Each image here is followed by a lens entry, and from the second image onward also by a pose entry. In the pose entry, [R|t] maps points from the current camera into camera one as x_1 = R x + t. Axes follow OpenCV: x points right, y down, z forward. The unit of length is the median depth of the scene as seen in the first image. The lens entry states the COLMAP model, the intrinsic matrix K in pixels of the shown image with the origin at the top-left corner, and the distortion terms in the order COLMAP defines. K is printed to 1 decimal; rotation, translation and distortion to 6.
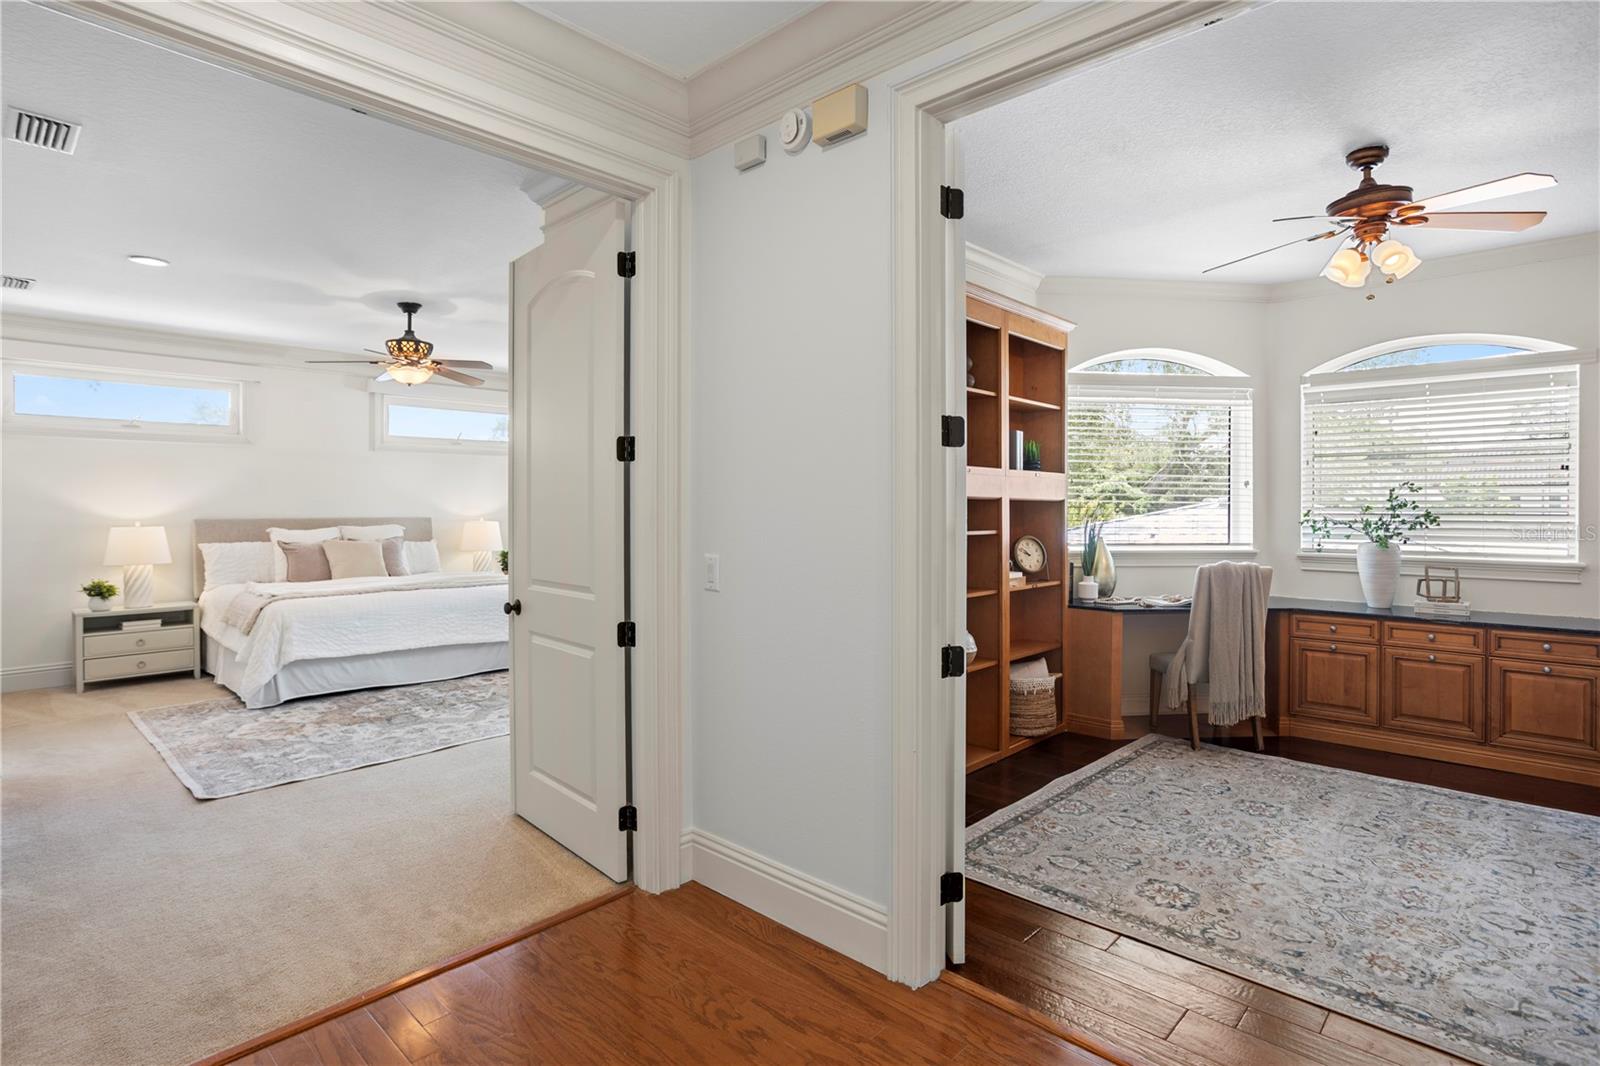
lens RADIAL K [[805.0, 0, 799.8], [0, 805.0, 512.3], [0, 0, 1]] dist [-0.045142, 0.025192]
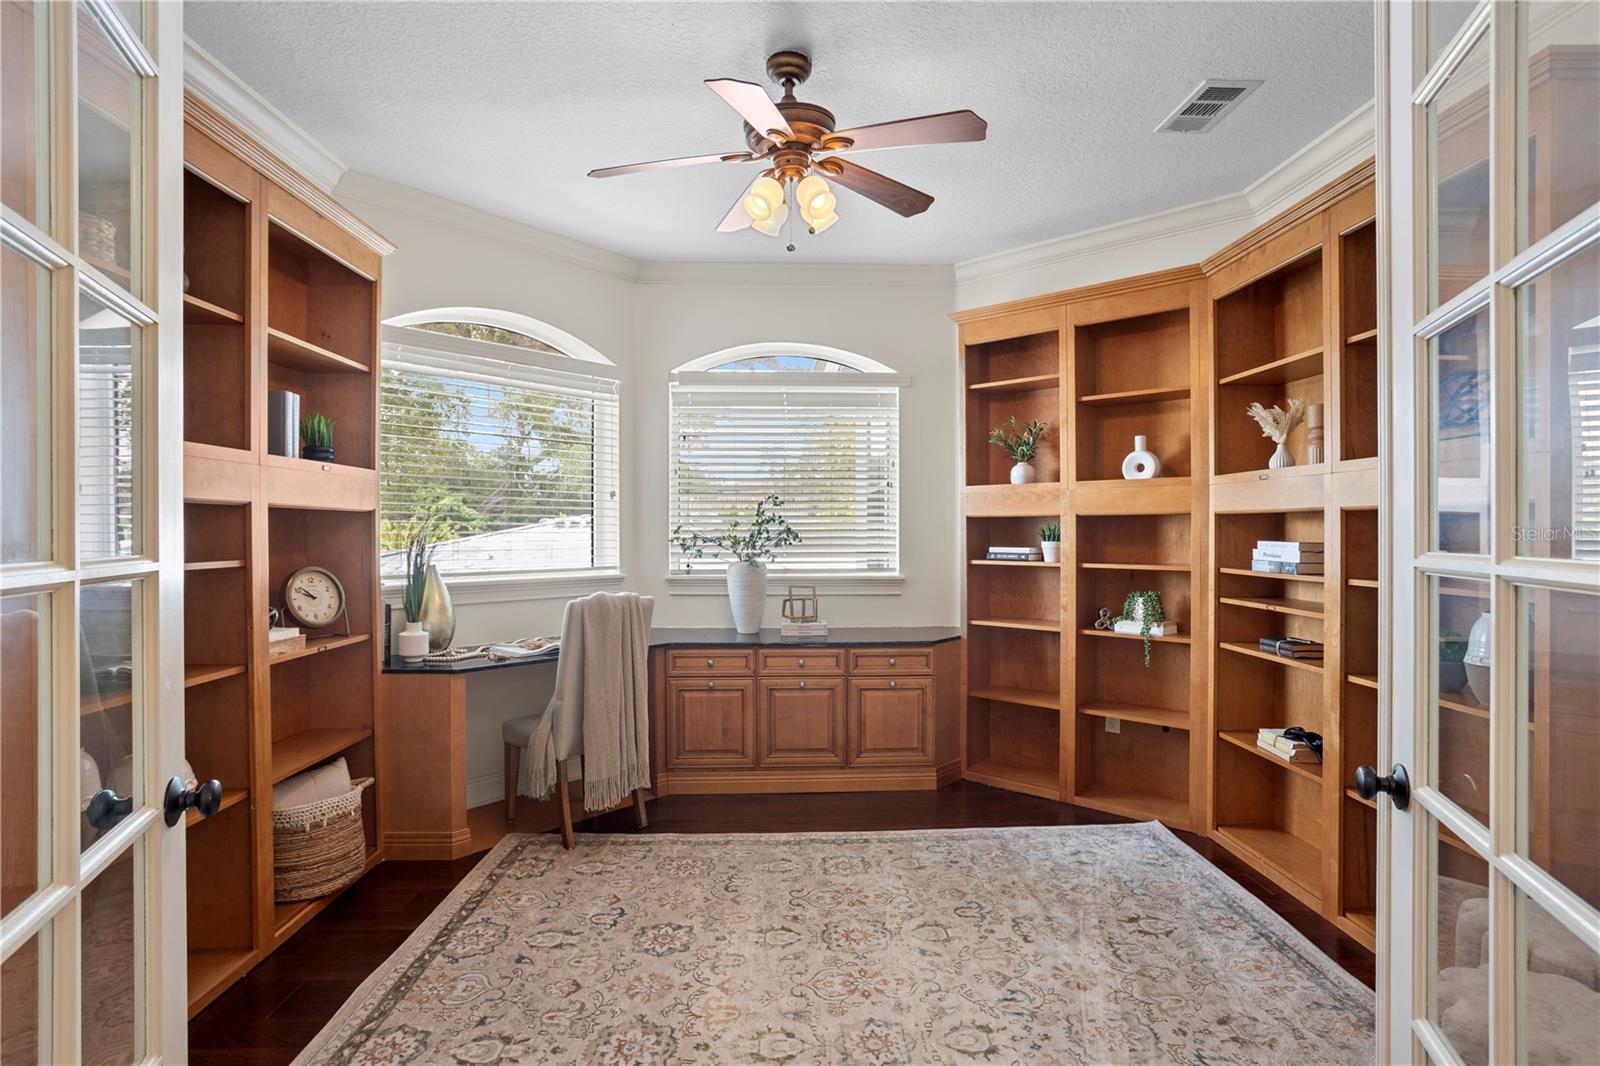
lens RADIAL K [[804.2, 0, 800.0], [0, 804.2, 533.0], [0, 0, 1]] dist [-0.058542, 0.035552]
pose [[0.703519, -0.004750, 0.710660, 0.124994], [0.005505, 0.999984, 0.001234, 0.005042], [-0.710655, 0.003044, 0.703534, 0.325750]]
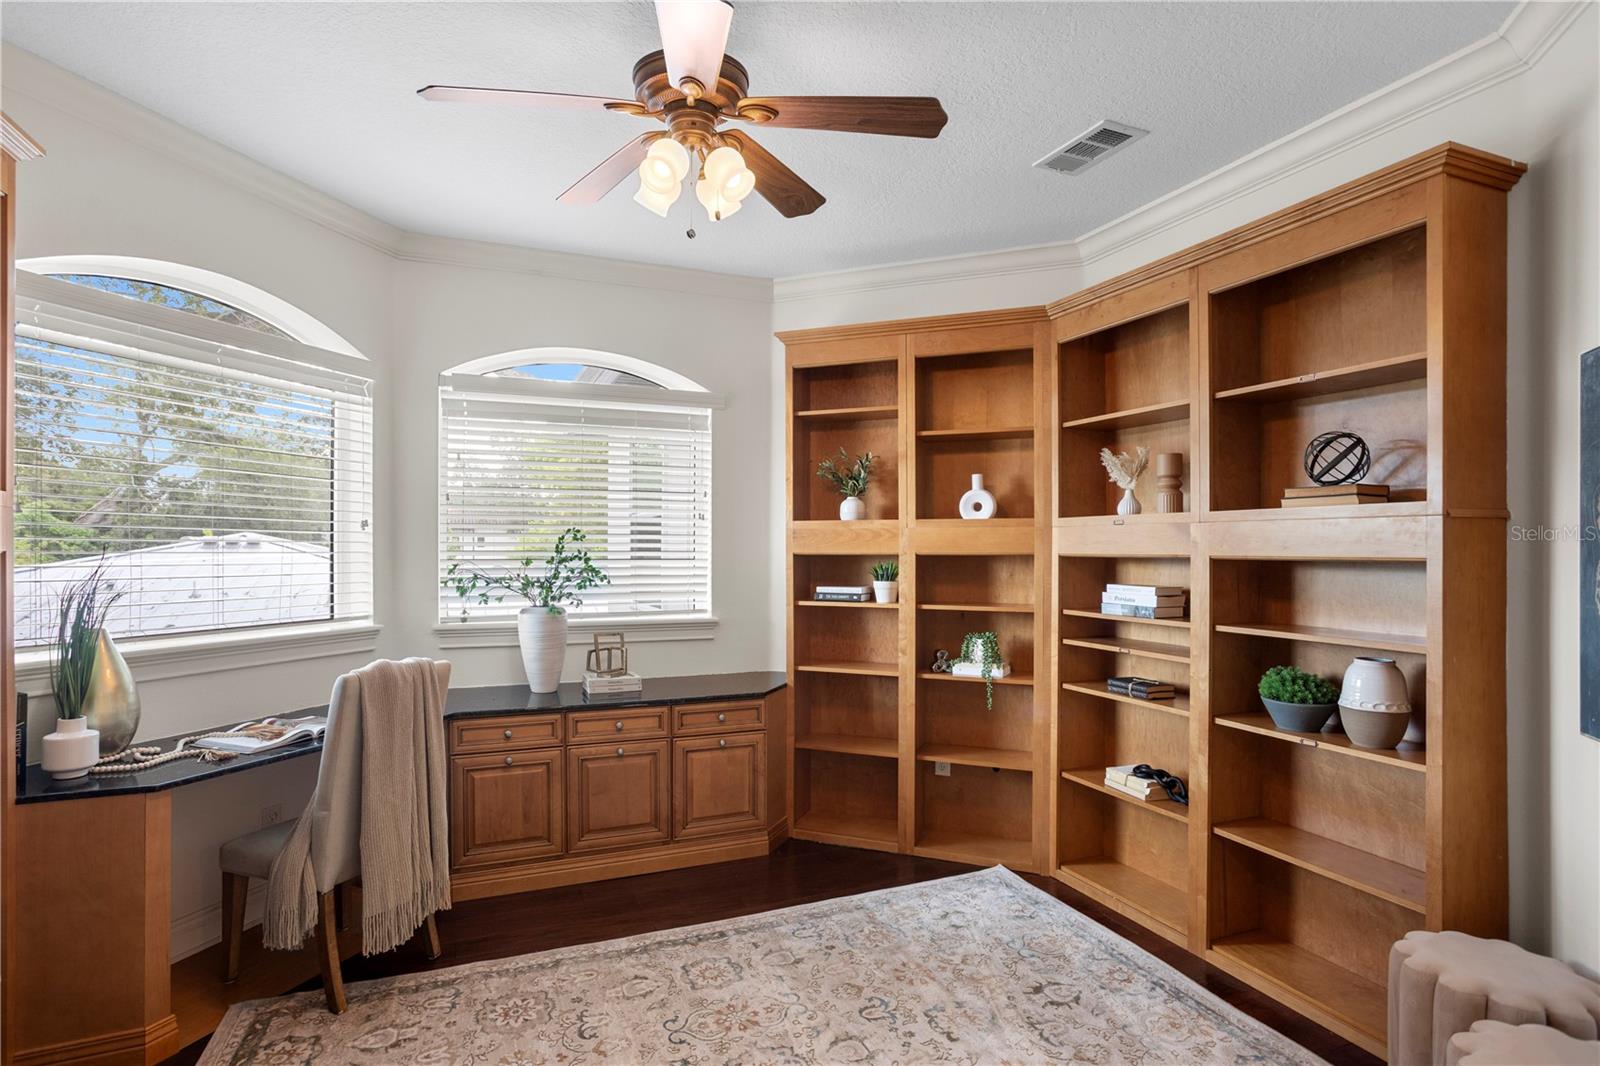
lens RADIAL K [[806.9, 0, 789.6], [0, 806.9, 549.4], [0, 0, 1]] dist [-0.054604, 0.032758]
pose [[0.411691, -0.002200, 0.911321, 0.132823], [0.003130, 0.999995, 0.001000, -0.017822], [-0.911318, 0.002441, 0.411695, 0.494868]]
